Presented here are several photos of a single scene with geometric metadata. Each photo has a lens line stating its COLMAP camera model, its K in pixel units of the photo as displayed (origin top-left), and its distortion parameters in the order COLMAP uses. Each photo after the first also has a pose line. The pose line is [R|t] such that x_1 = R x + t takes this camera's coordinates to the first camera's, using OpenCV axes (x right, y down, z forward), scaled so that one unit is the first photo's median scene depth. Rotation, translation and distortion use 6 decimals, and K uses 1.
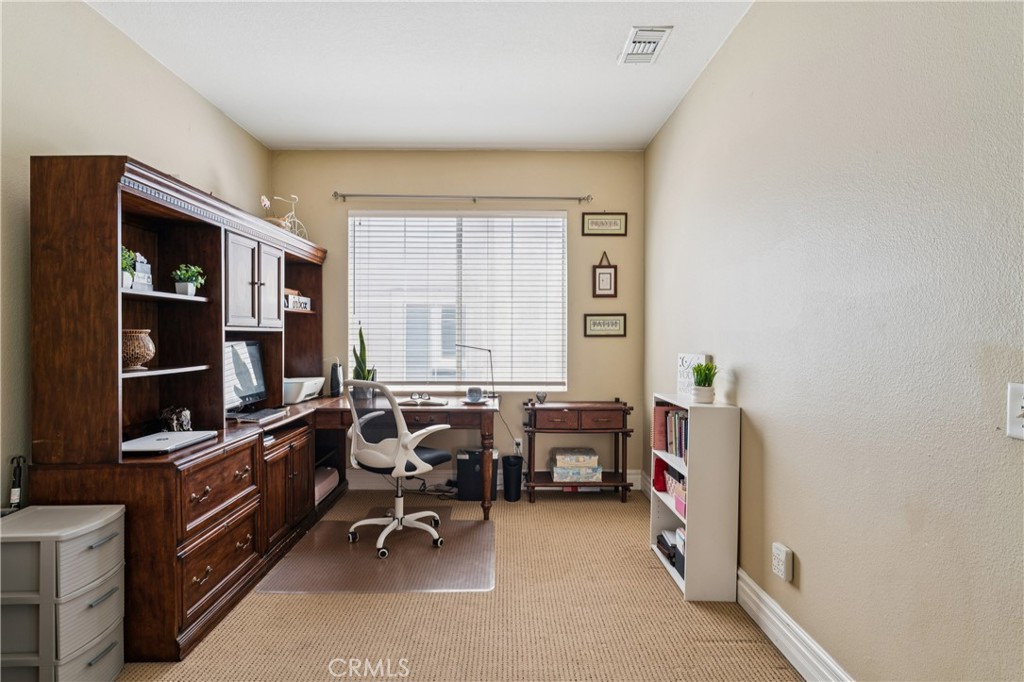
lens RADIAL K [[543.2, 0, 512.6], [0, 543.2, 337.4], [0, 0, 1]] dist [-0.000652, 0.000270]
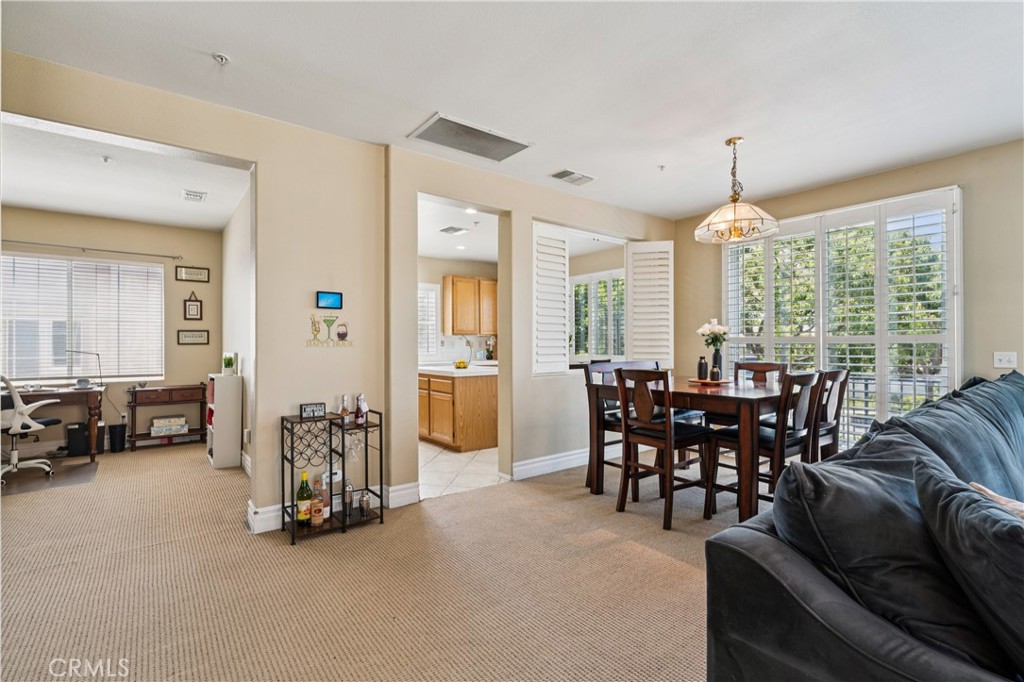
lens RADIAL K [[461.2, 0, 506.3], [0, 461.2, 342.3], [0, 0, 1]] dist [-0.002744, -0.000449]
pose [[0.796164, -0.003070, 0.605073, 0.098340], [0.006701, 0.999971, -0.003743, 0.004561], [-0.605043, 0.007035, 0.796161, -0.763862]]
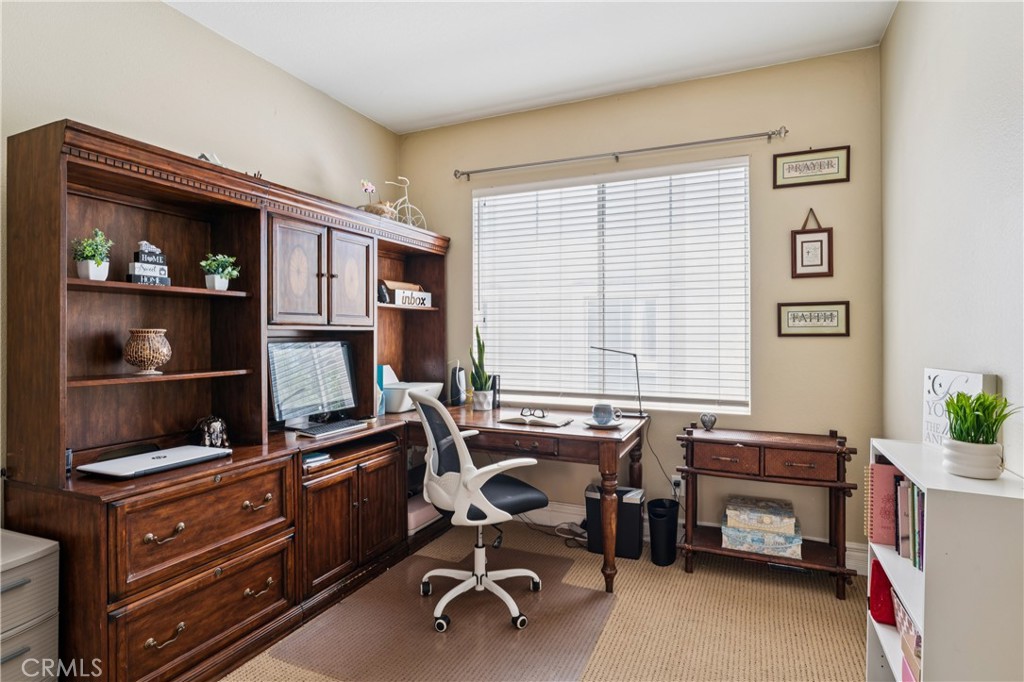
lens RADIAL K [[543.2, 0, 507.1], [0, 543.2, 331.1], [0, 0, 1]] dist [-0.000652, 0.000270]
pose [[0.907164, -0.003212, -0.420765, 0.131835], [-0.000568, 0.999961, -0.008859, -0.002076], [0.420776, 0.008275, 0.907127, 0.286333]]
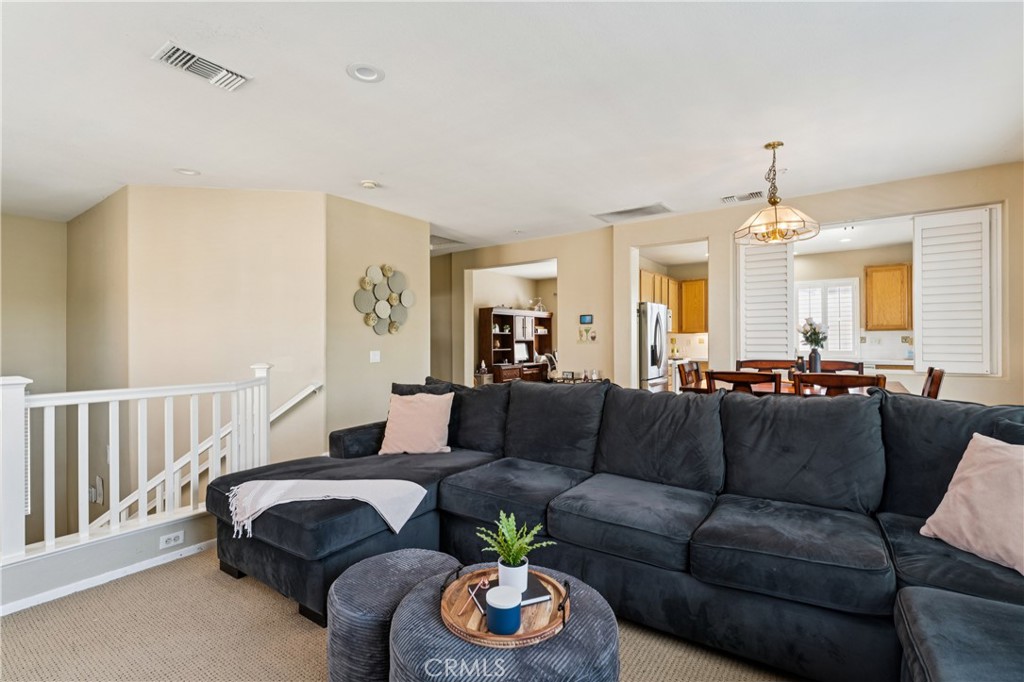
lens RADIAL K [[461.2, 0, 534.5], [0, 461.2, 341.8], [0, 0, 1]] dist [-0.002744, -0.000449]
pose [[0.838482, -0.006091, -0.544896, 1.112826], [0.005562, 0.999981, -0.002620, 0.005318], [0.544902, -0.000834, 0.838500, -1.370047]]
